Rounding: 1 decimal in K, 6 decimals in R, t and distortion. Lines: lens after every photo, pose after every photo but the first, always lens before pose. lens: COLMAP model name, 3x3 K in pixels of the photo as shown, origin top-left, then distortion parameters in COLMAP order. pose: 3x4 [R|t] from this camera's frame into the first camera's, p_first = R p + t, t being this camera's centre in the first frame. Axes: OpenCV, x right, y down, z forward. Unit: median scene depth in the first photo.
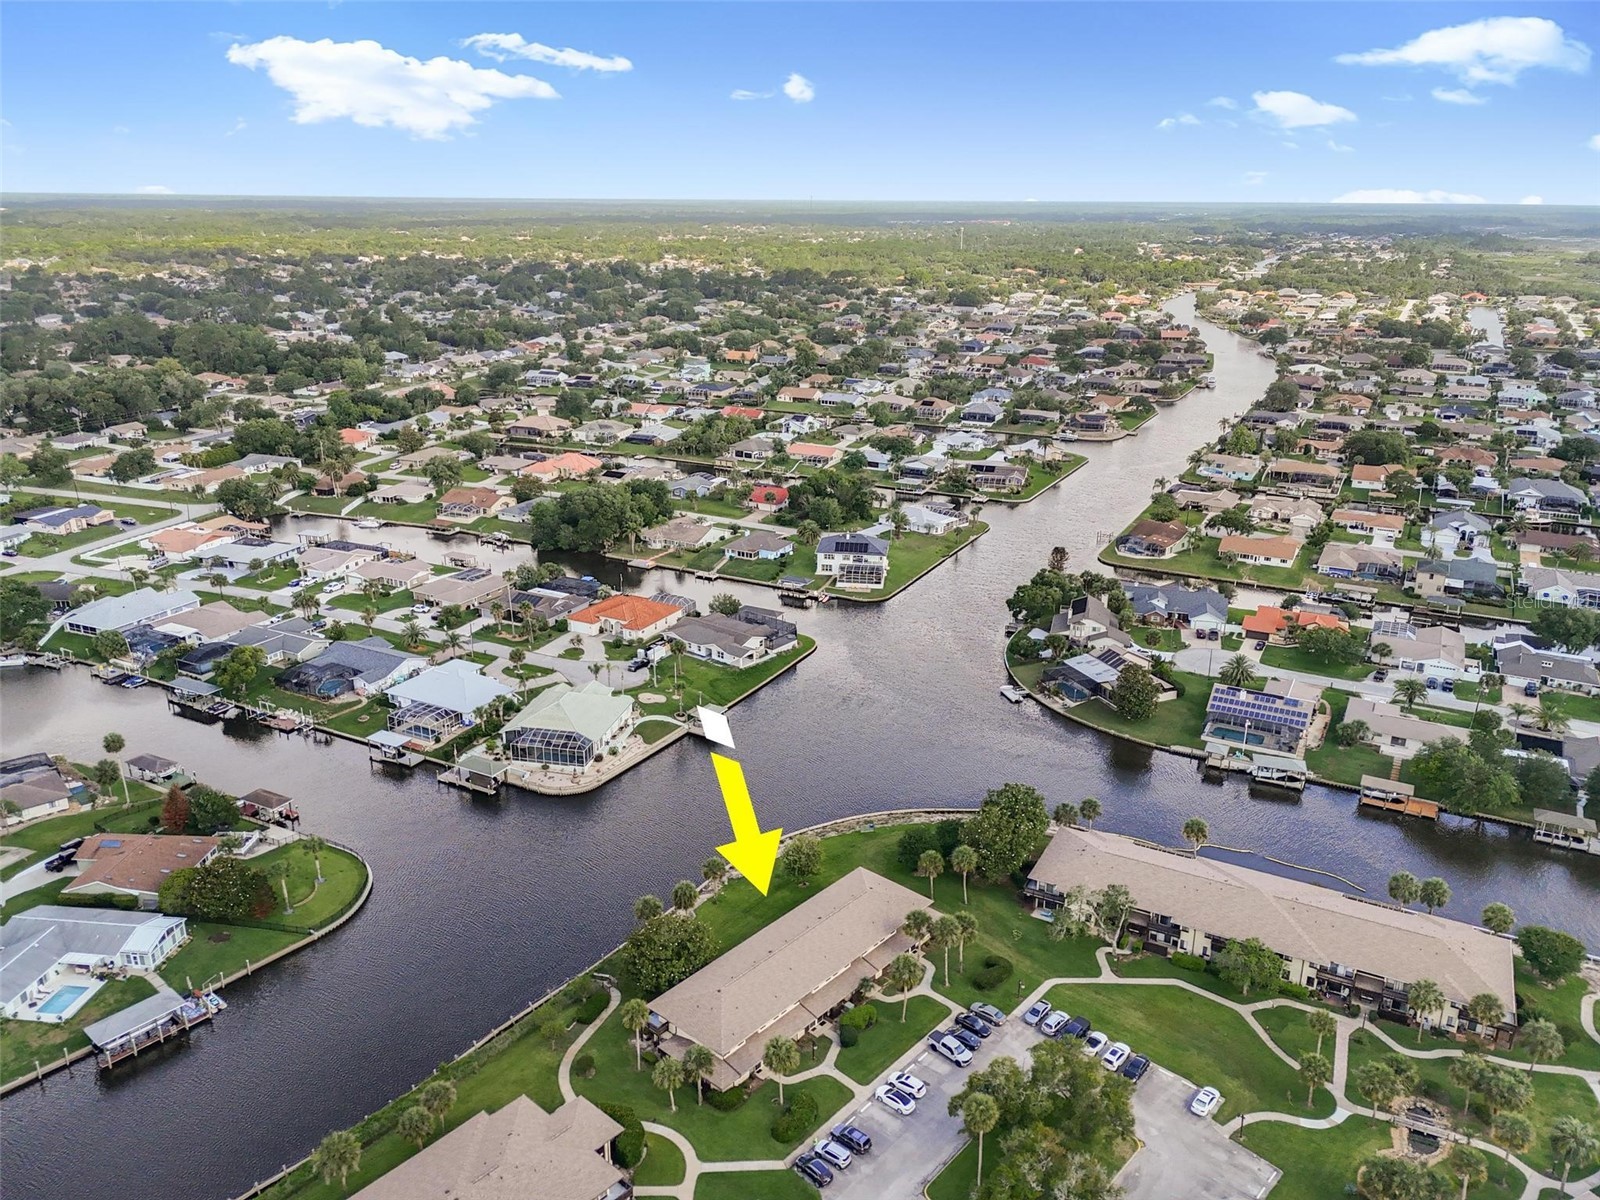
lens RADIAL K [[1176.6, 0, 800.6], [0, 1176.6, 583.7], [0, 0, 1]] dist [0.099588, -0.107626]
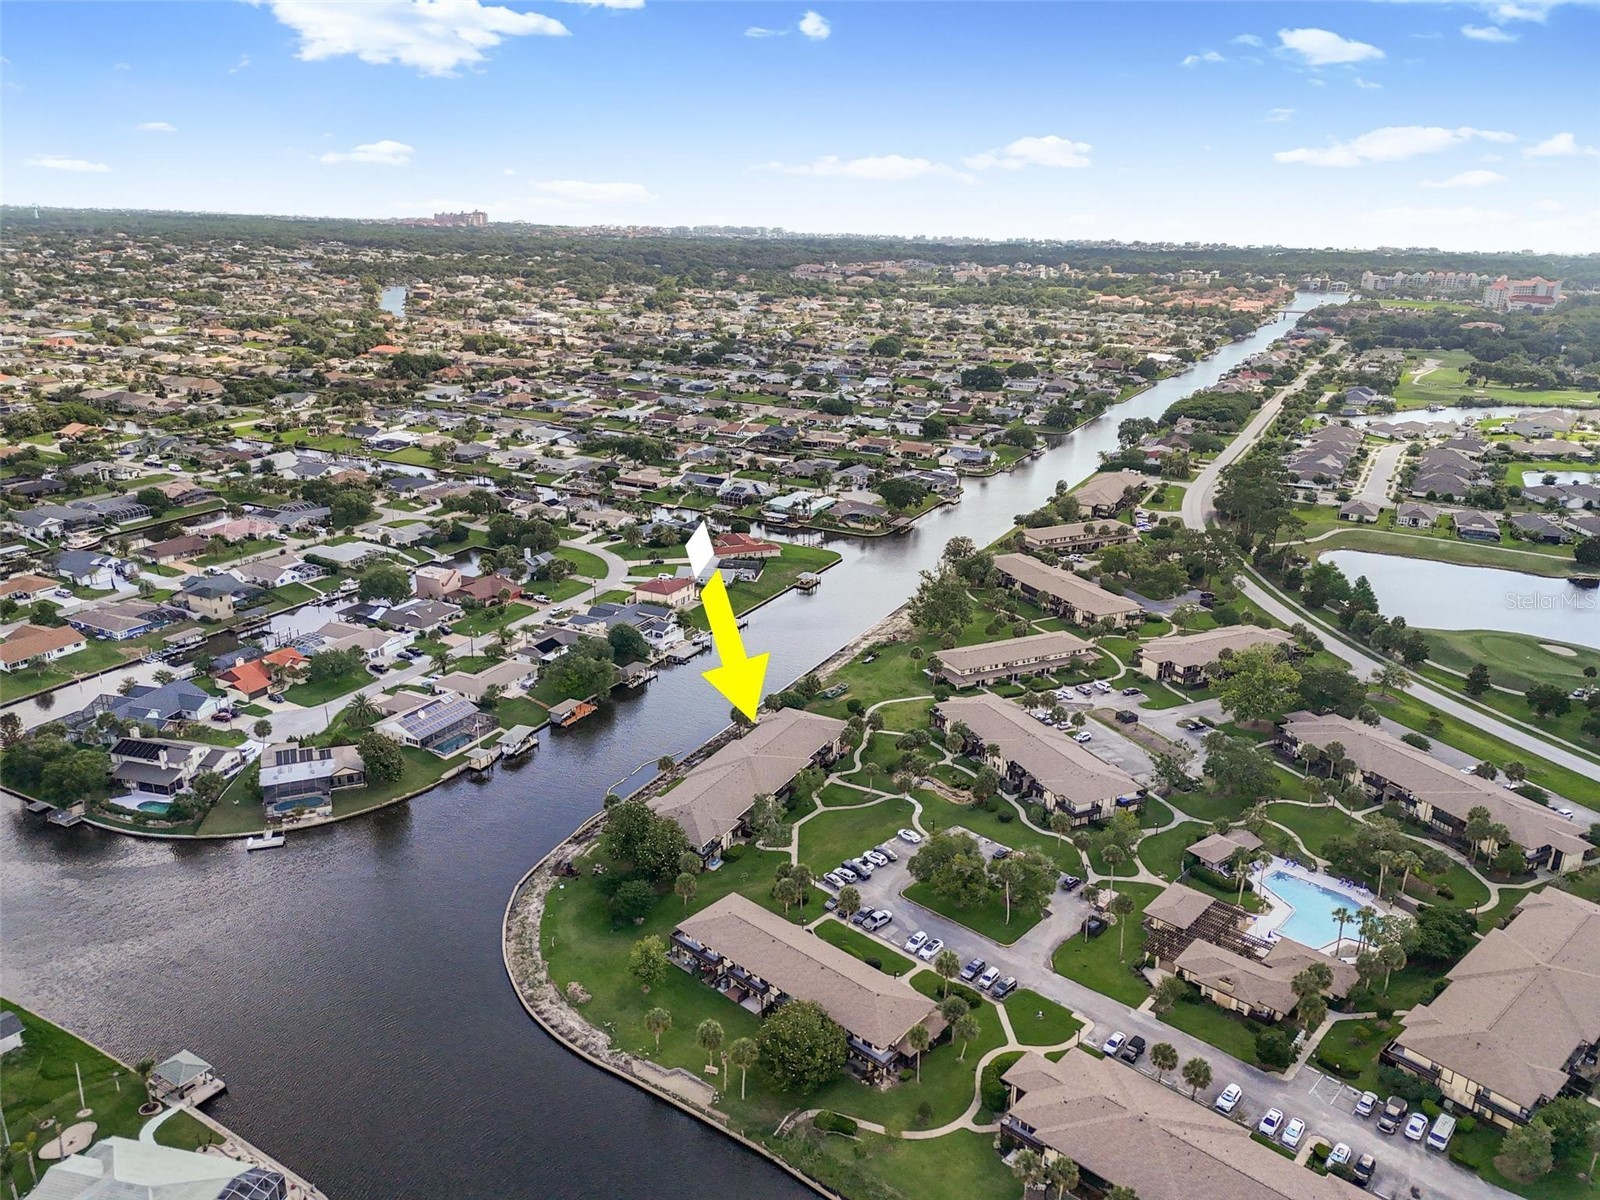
lens RADIAL K [[1176.6, 0, 800.6], [0, 1176.6, 583.7], [0, 0, 1]] dist [0.099588, -0.107626]
pose [[0.005521, -0.314728, 0.949166, -0.502148], [0.296164, 0.907111, 0.299060, -0.190900], [-0.955121, 0.279457, 0.098220, 0.399987]]
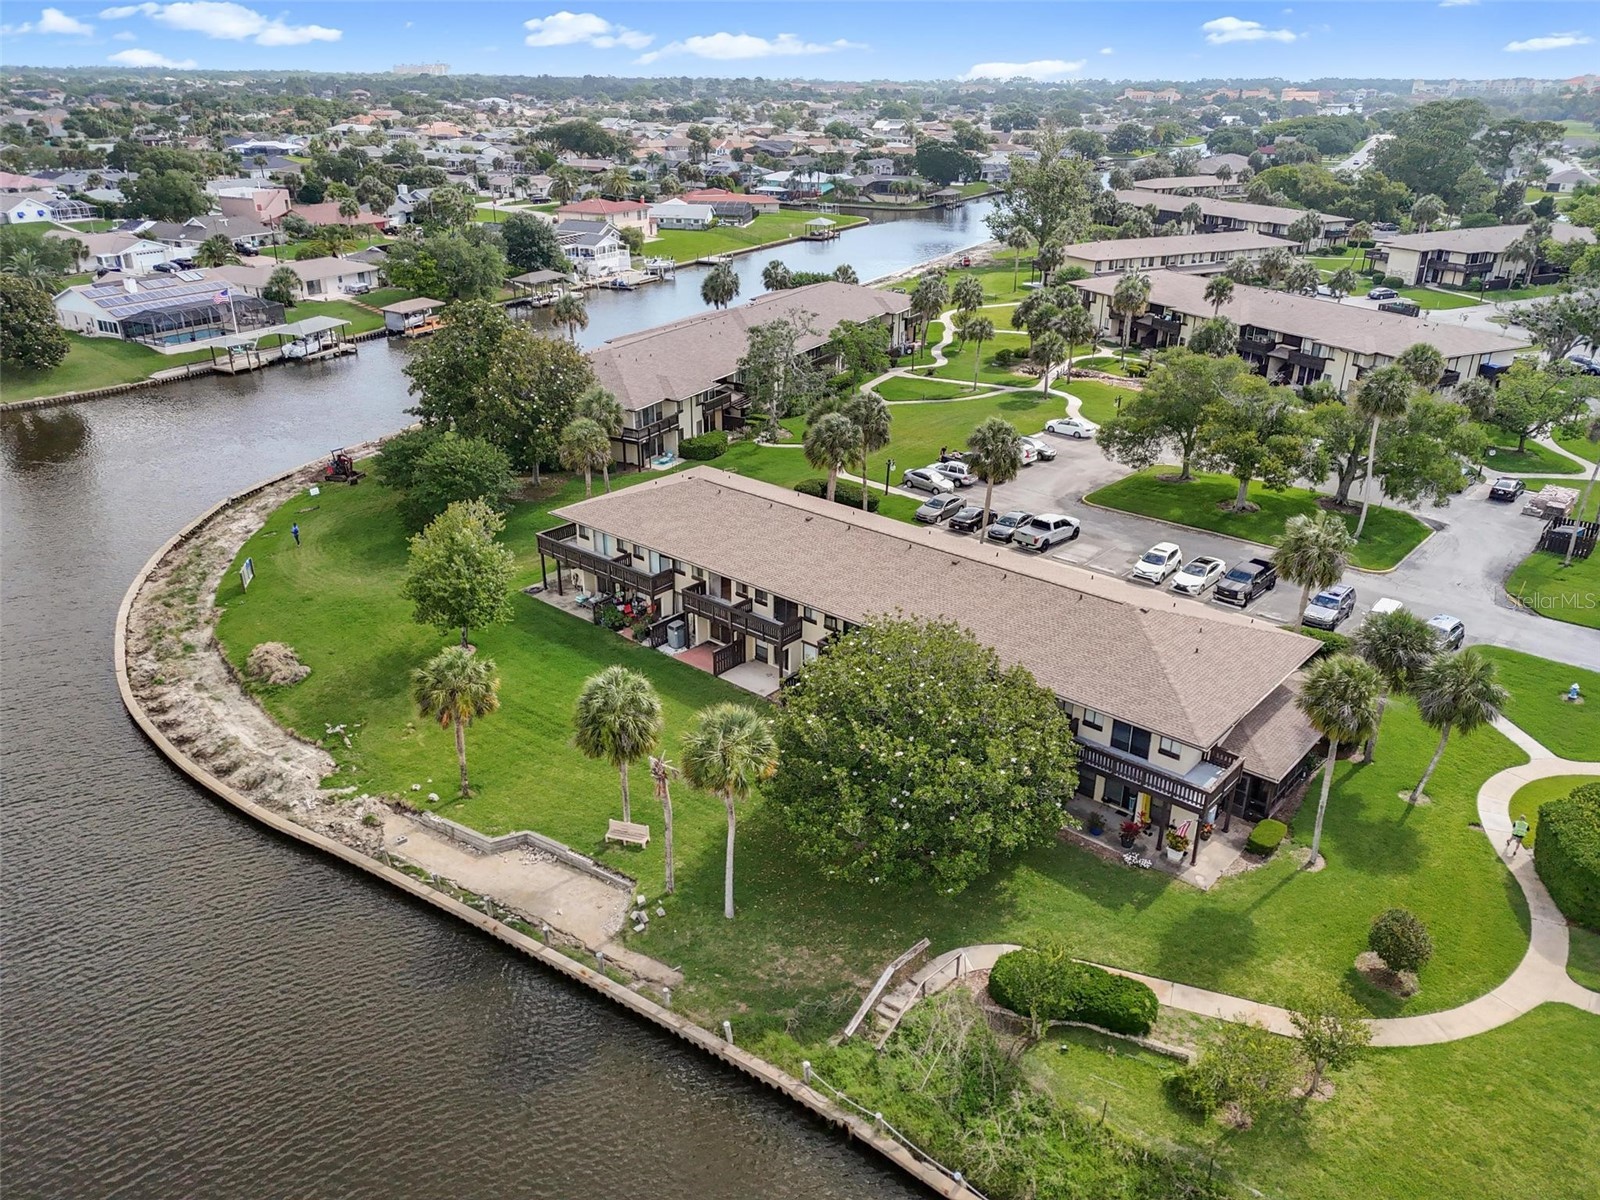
lens RADIAL K [[1176.6, 0, 800.6], [0, 1176.6, 583.7], [0, 0, 1]] dist [0.099588, -0.107626]
pose [[-0.005842, -0.398752, 0.917040, -0.195225], [0.303162, 0.873190, 0.381617, 0.074075], [-0.952921, 0.280241, 0.115785, 0.501697]]
